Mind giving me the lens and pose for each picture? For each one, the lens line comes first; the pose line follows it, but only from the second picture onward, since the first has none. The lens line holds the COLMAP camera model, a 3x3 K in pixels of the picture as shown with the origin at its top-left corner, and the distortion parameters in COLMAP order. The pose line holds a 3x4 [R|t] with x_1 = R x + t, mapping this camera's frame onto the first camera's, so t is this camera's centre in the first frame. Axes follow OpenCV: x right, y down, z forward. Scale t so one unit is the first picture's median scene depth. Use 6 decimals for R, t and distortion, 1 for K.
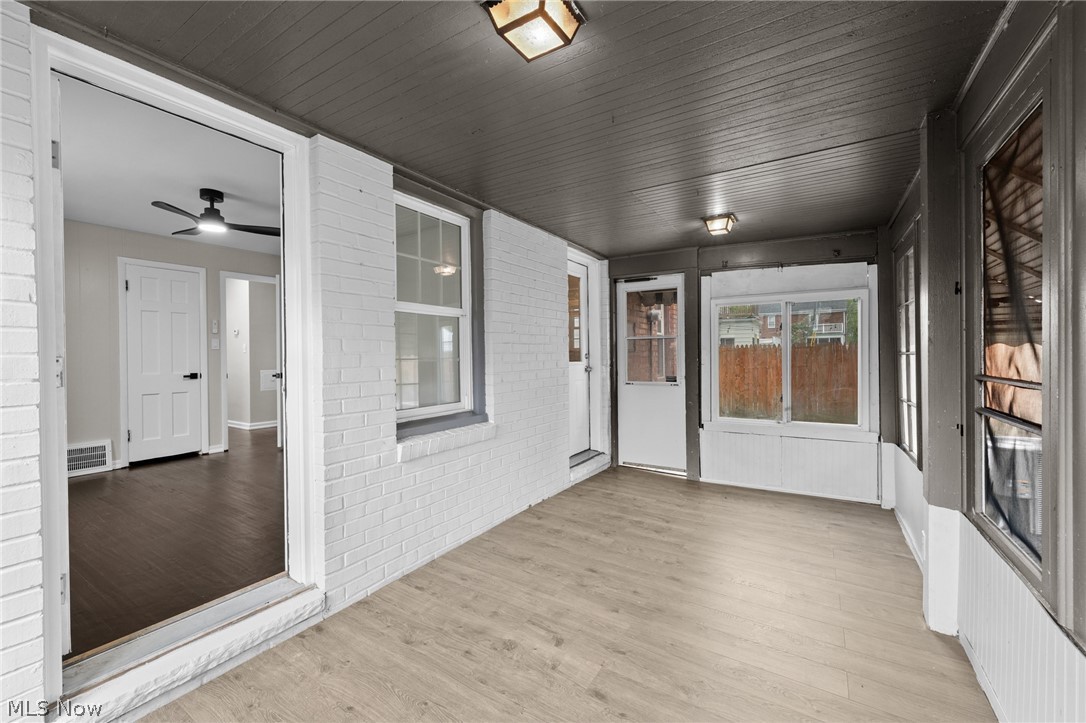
lens RADIAL K [[433.2, 0, 540.7], [0, 433.2, 359.4], [0, 0, 1]] dist [-0.003357, -0.000168]
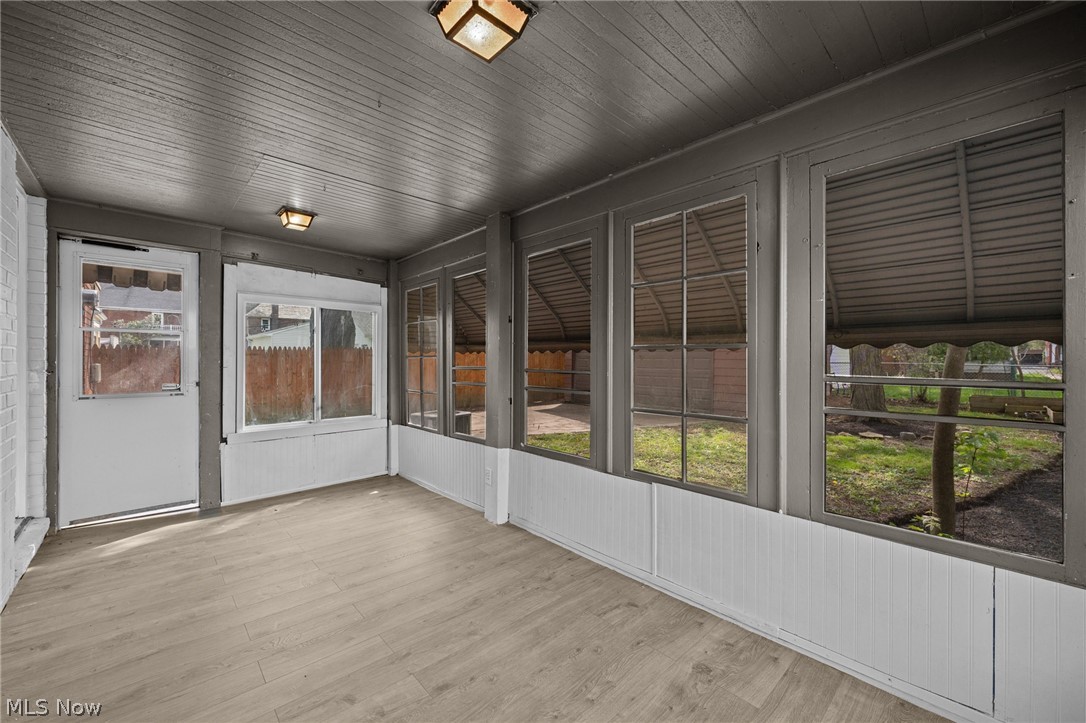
lens RADIAL K [[433.2, 0, 540.7], [0, 433.2, 359.4], [0, 0, 1]] dist [-0.003357, -0.000168]
pose [[0.246880, 0.009357, 0.969001, -0.371321], [0.002841, 0.999942, -0.010379, 0.008506], [-0.969042, 0.005316, 0.246839, 0.243756]]
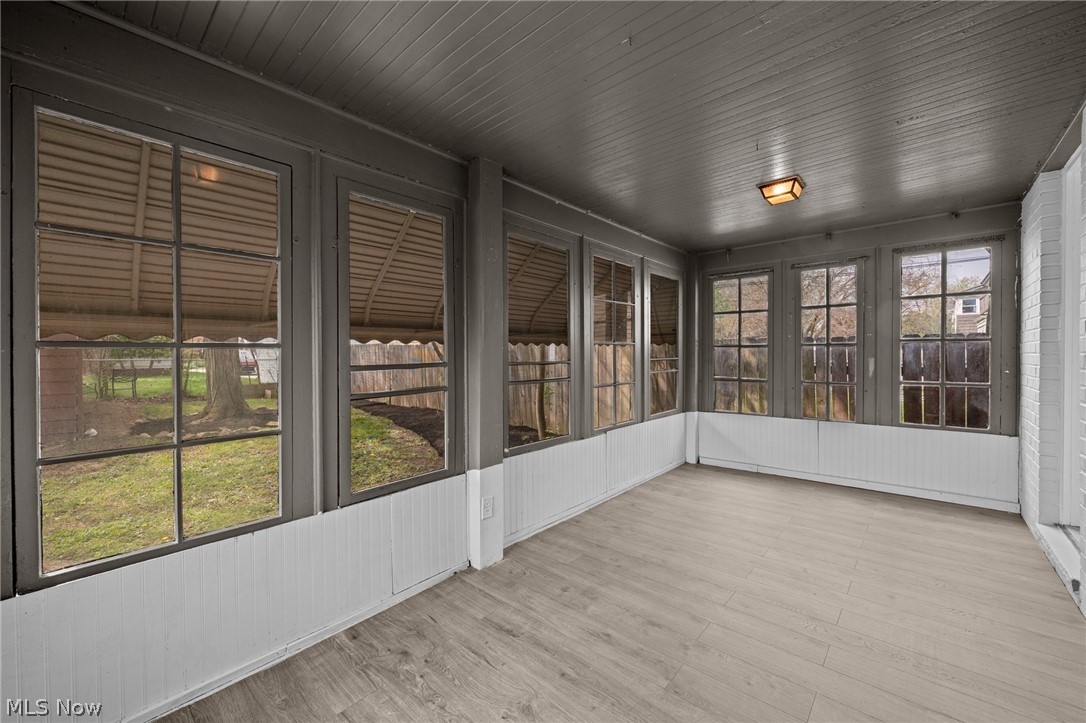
lens RADIAL K [[459.2, 0, 543.0], [0, 459.2, 361.5], [0, 0, 1]] dist [0.030544, -0.000051]
pose [[-0.993537, 0.010721, 0.113001, 0.342877], [0.013686, 0.999581, 0.025502, -0.003959], [-0.112680, 0.026884, -0.993268, 1.327623]]
